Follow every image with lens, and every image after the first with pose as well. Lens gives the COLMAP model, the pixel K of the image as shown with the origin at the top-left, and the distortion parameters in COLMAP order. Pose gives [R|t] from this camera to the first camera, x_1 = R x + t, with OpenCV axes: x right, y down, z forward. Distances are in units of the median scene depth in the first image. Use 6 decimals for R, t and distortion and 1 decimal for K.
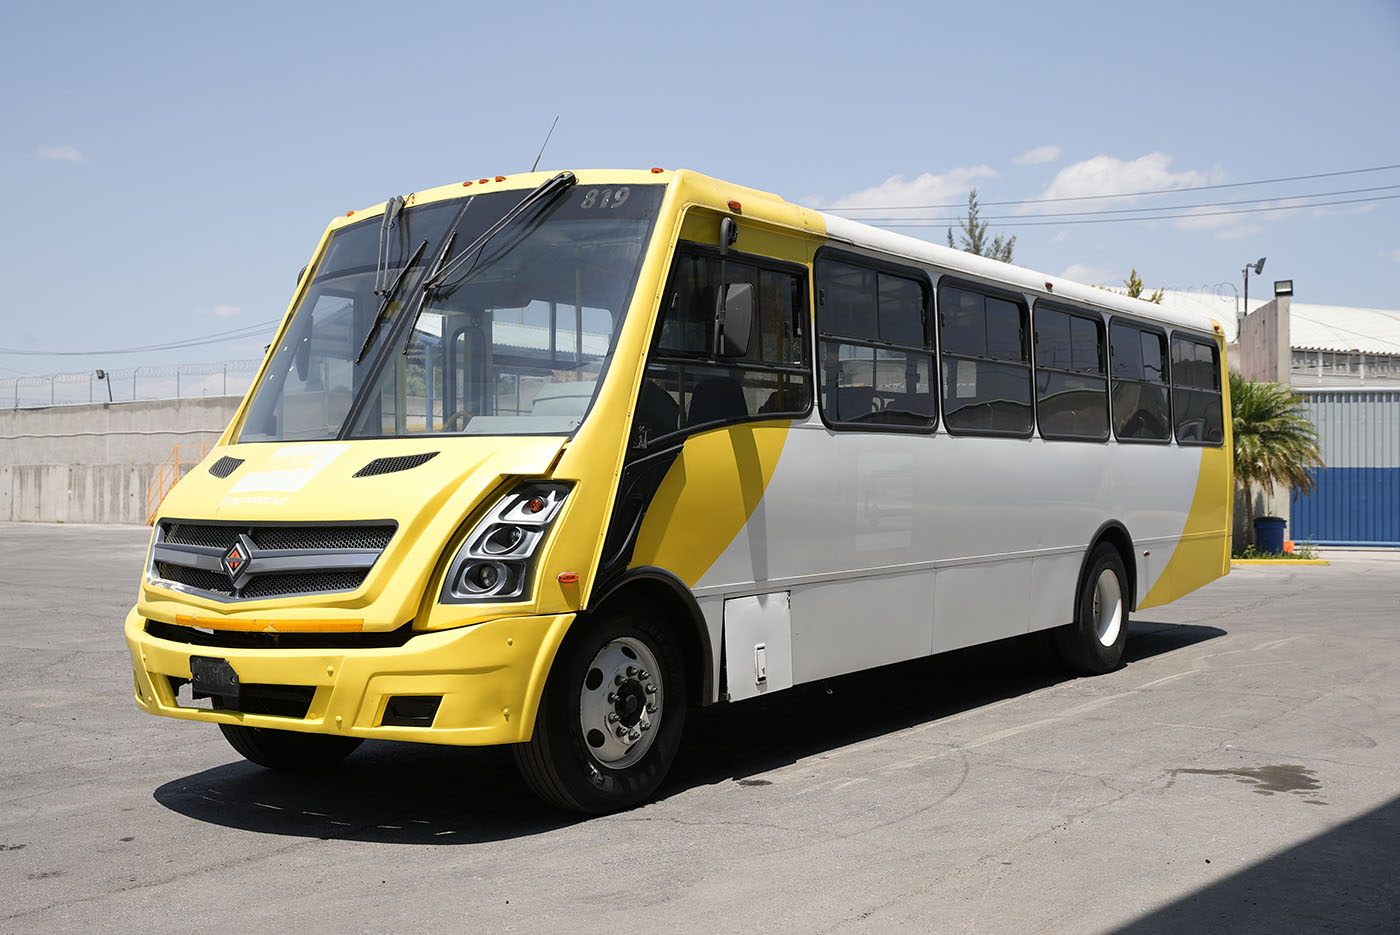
lens RADIAL K [[1594.8, 0, 700.0], [0, 1594.8, 467.5], [0, 0, 1]] dist [-0.005623, -0.000790]
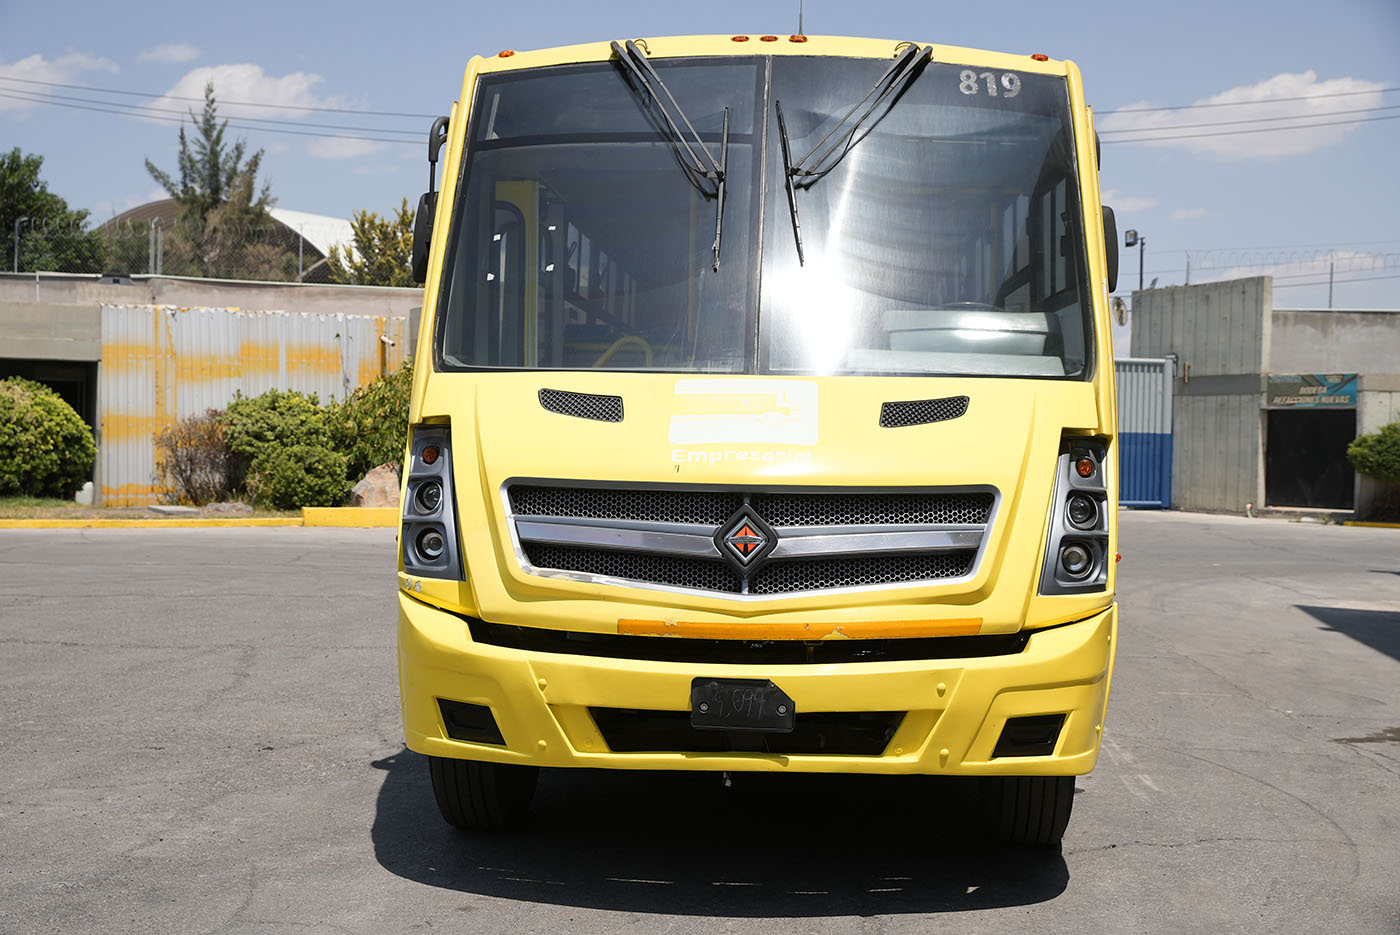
lens RADIAL K [[1769.5, 0, 700.0], [0, 1769.5, 467.5], [0, 0, 1]] dist [0.004529, 0.027915]
pose [[0.860832, 0.010073, 0.508790, -0.726181], [-0.026807, 0.999313, 0.025572, 0.006239], [-0.508183, -0.035652, 0.860511, 0.341436]]
